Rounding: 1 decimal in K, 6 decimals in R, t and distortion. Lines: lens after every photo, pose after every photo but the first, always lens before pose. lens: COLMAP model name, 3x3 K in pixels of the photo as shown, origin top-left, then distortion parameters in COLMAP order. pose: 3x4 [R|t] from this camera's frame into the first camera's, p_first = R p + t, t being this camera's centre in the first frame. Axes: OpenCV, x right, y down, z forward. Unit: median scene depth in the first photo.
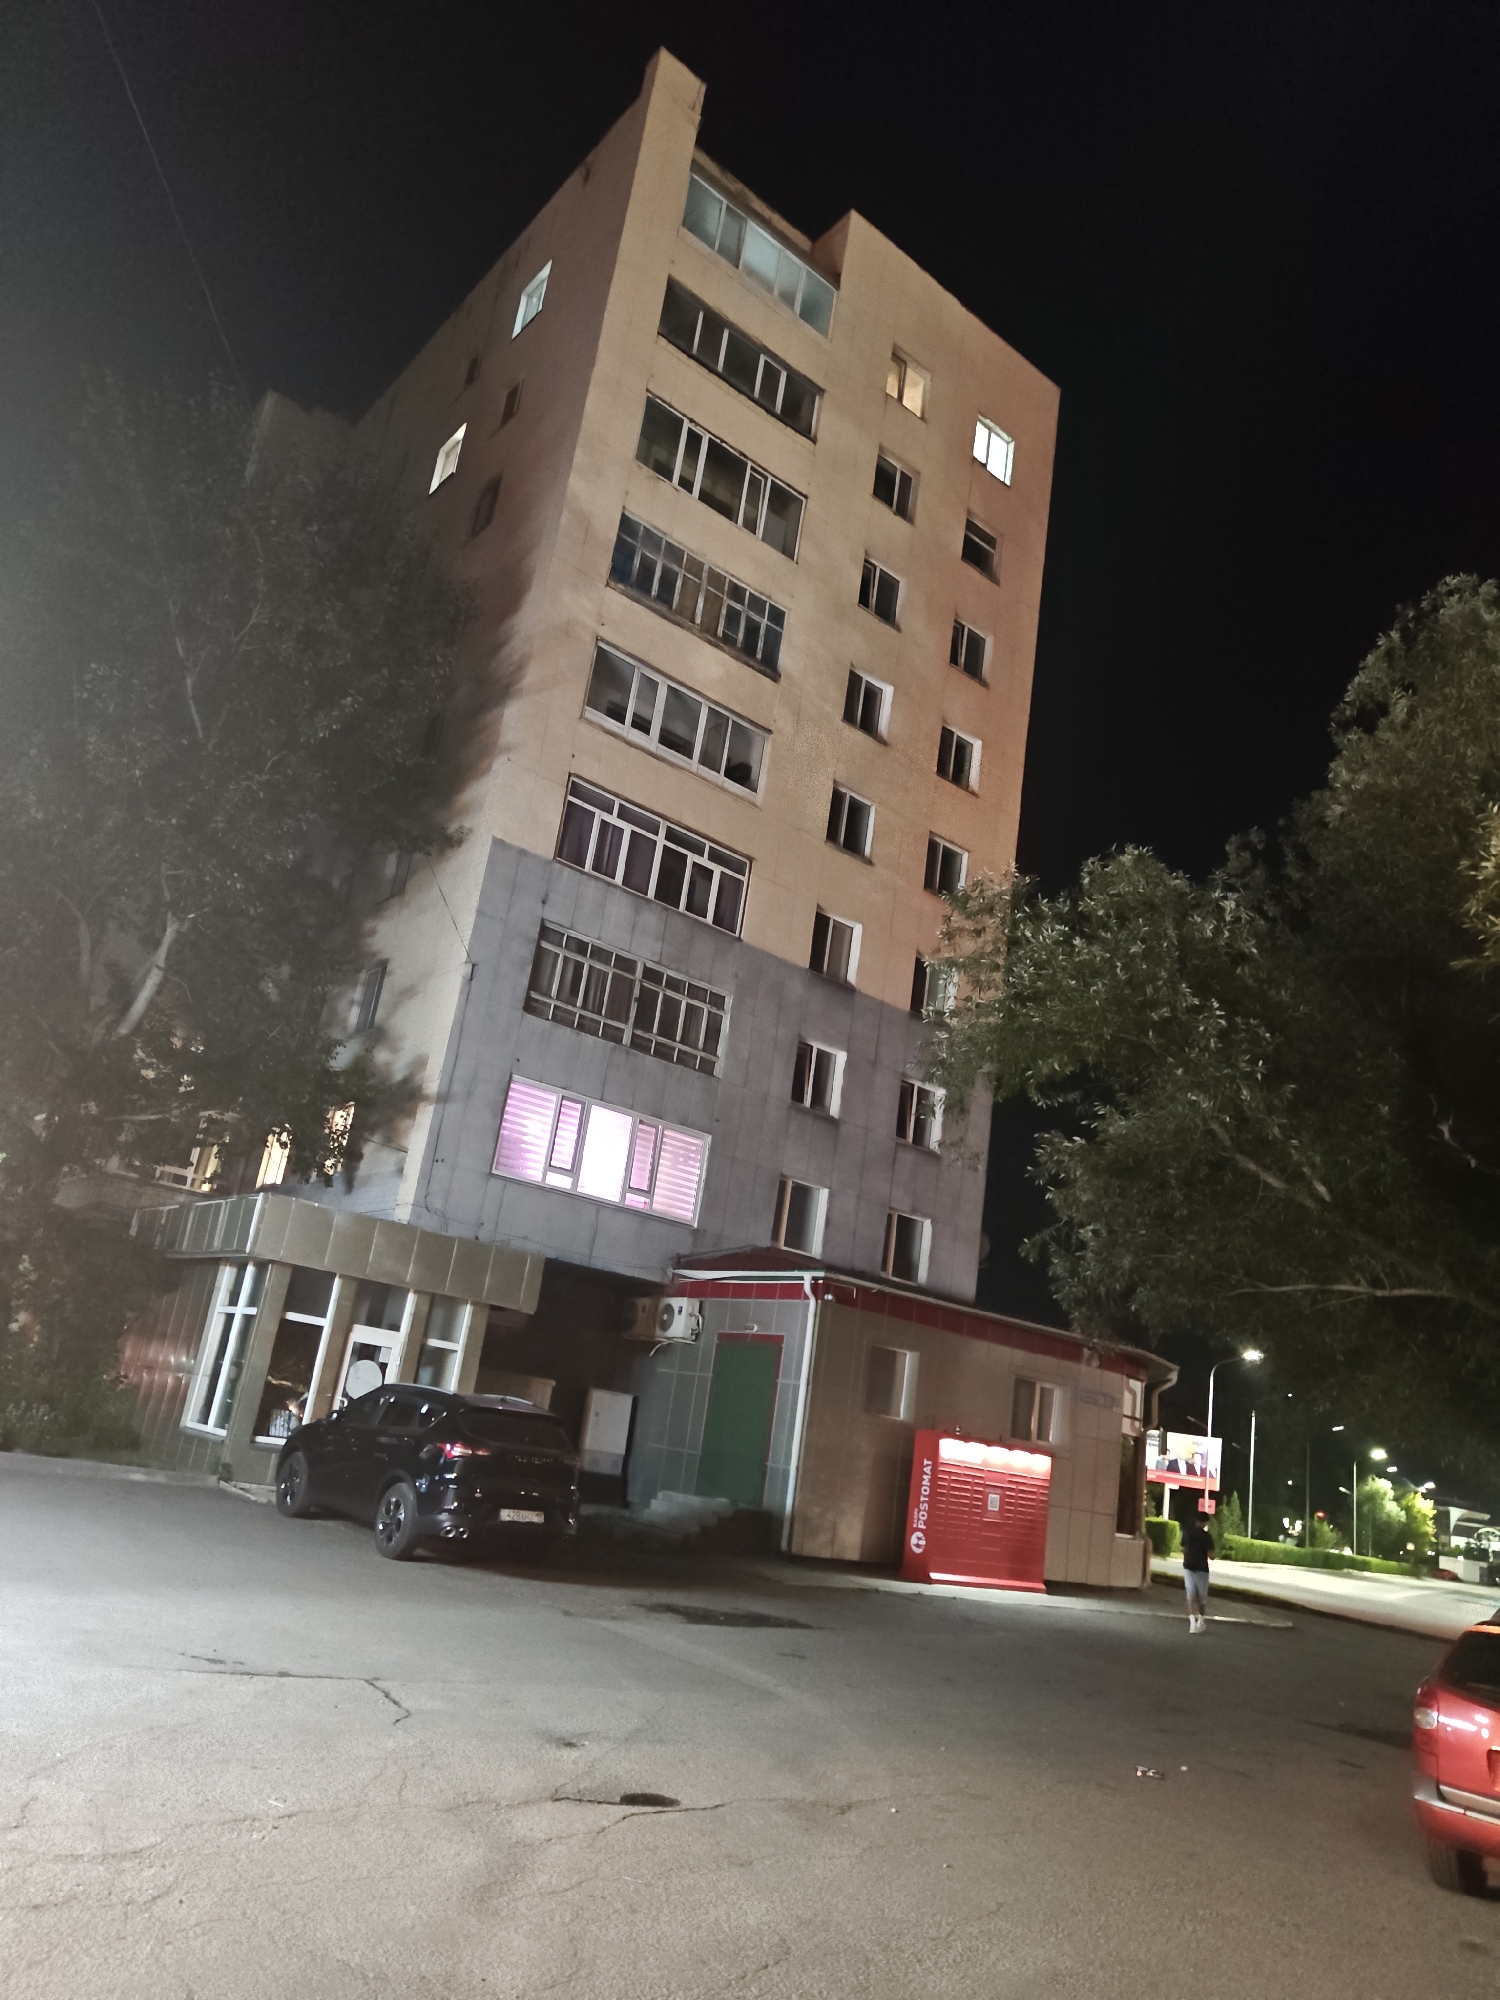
lens RADIAL K [[1395.5, 0, 738.0], [0, 1395.5, 997.9], [0, 0, 1]] dist [0.035218, -0.019137]
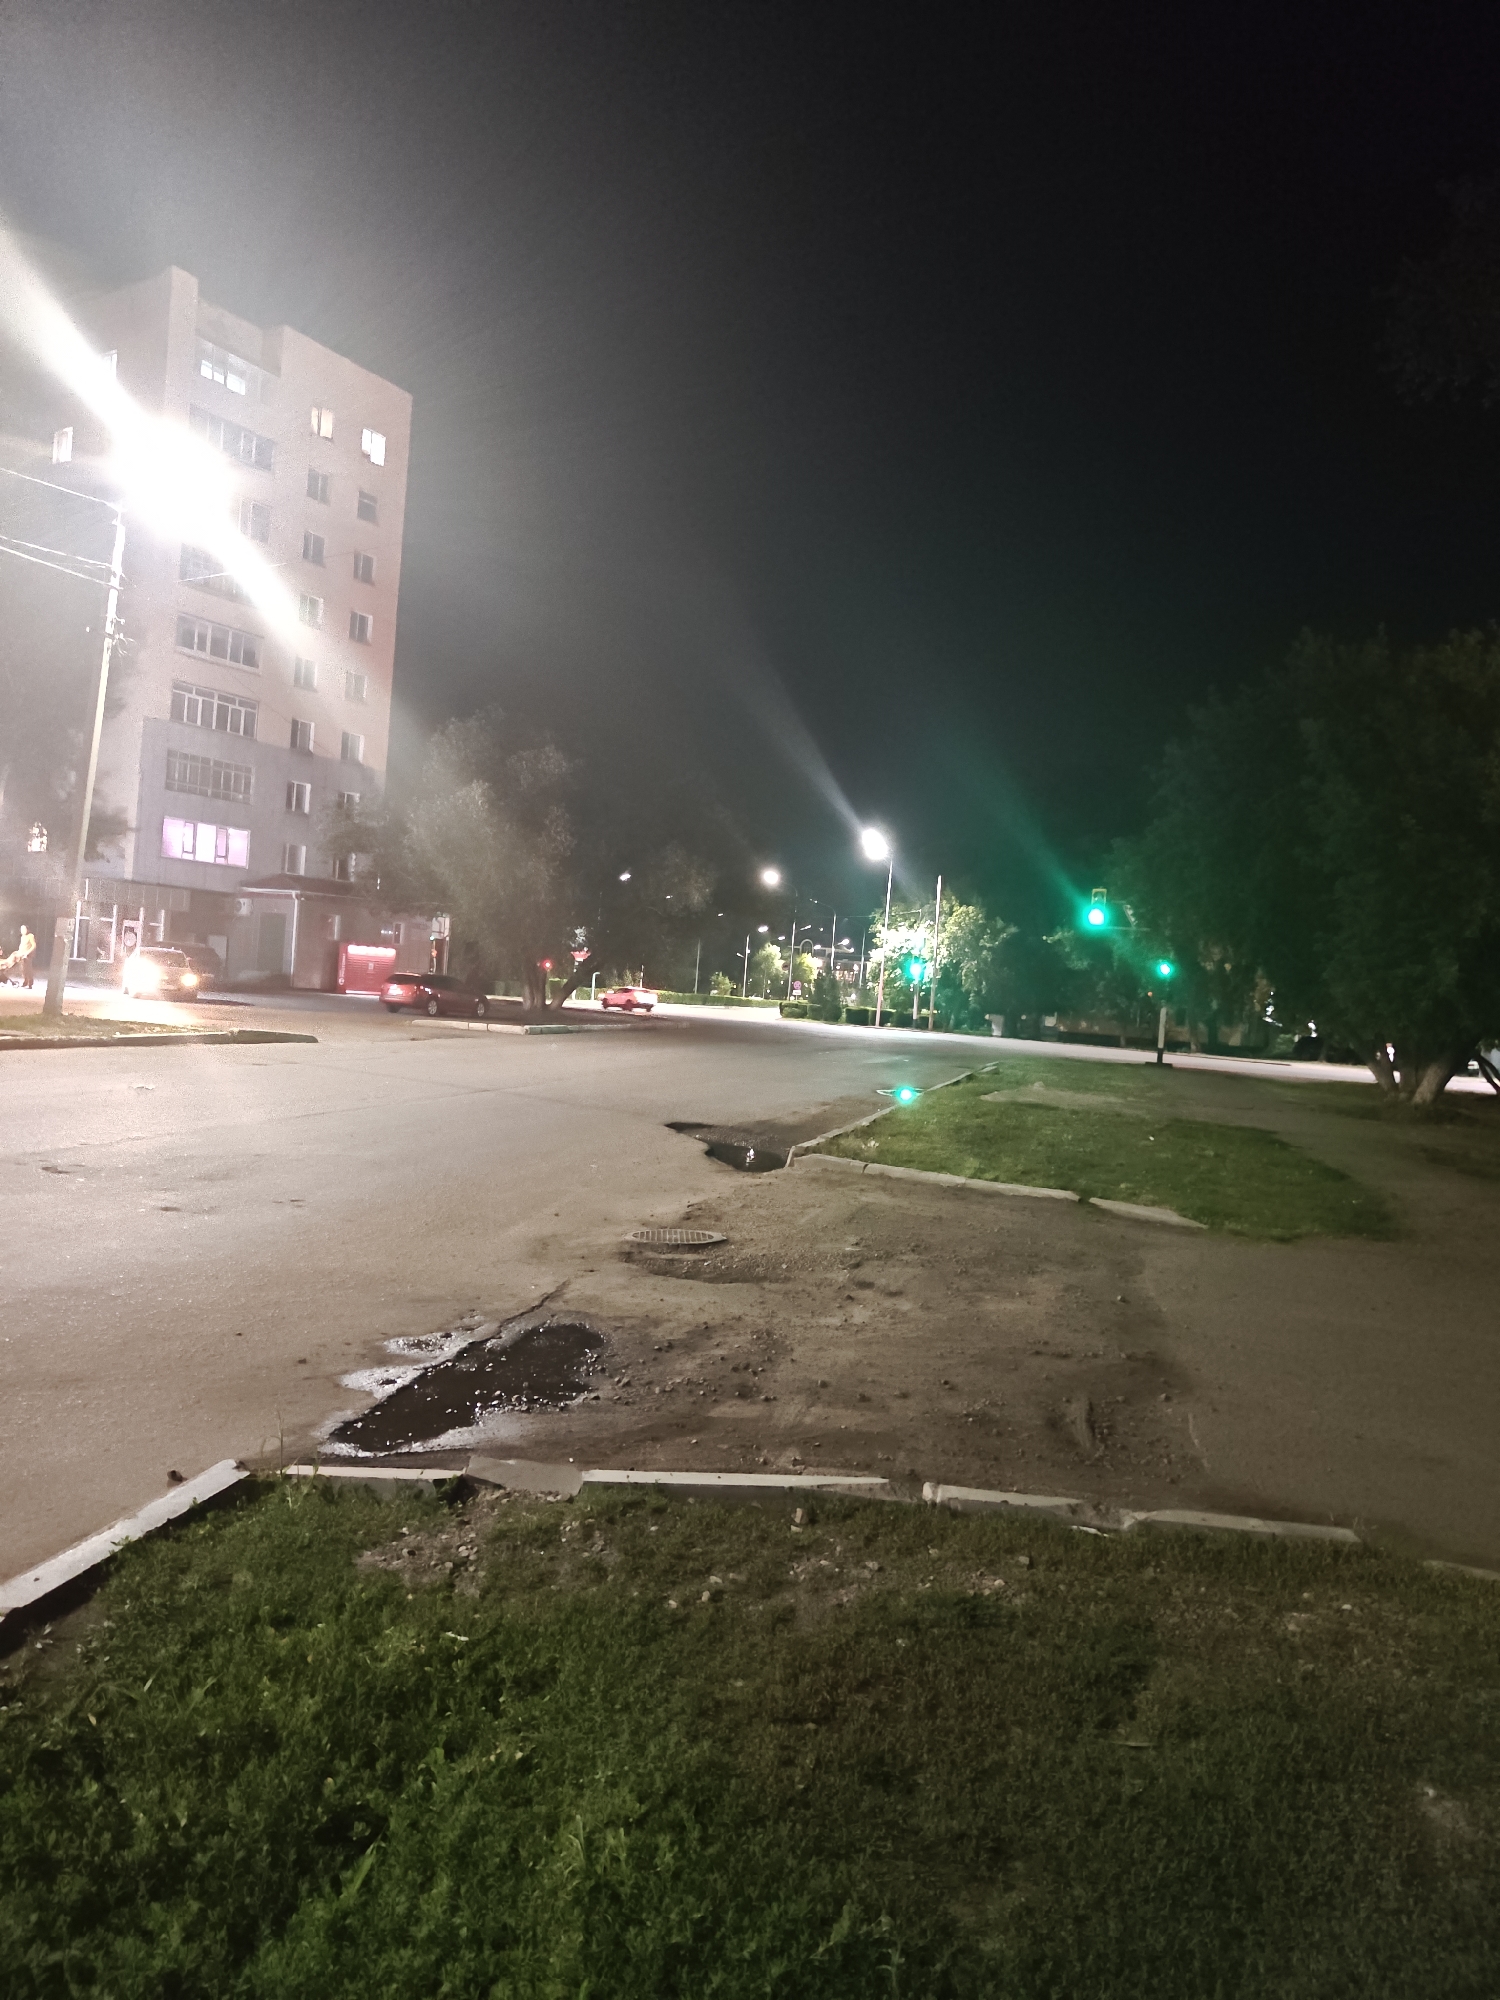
lens RADIAL K [[1395.5, 0, 717.3], [0, 1395.5, 1002.6], [0, 0, 1]] dist [0.035218, -0.019137]
pose [[0.954380, -0.073126, 0.289501, 0.027567], [-0.031779, 0.939165, 0.341992, -0.478055], [-0.296897, -0.335591, 0.893997, -1.503718]]
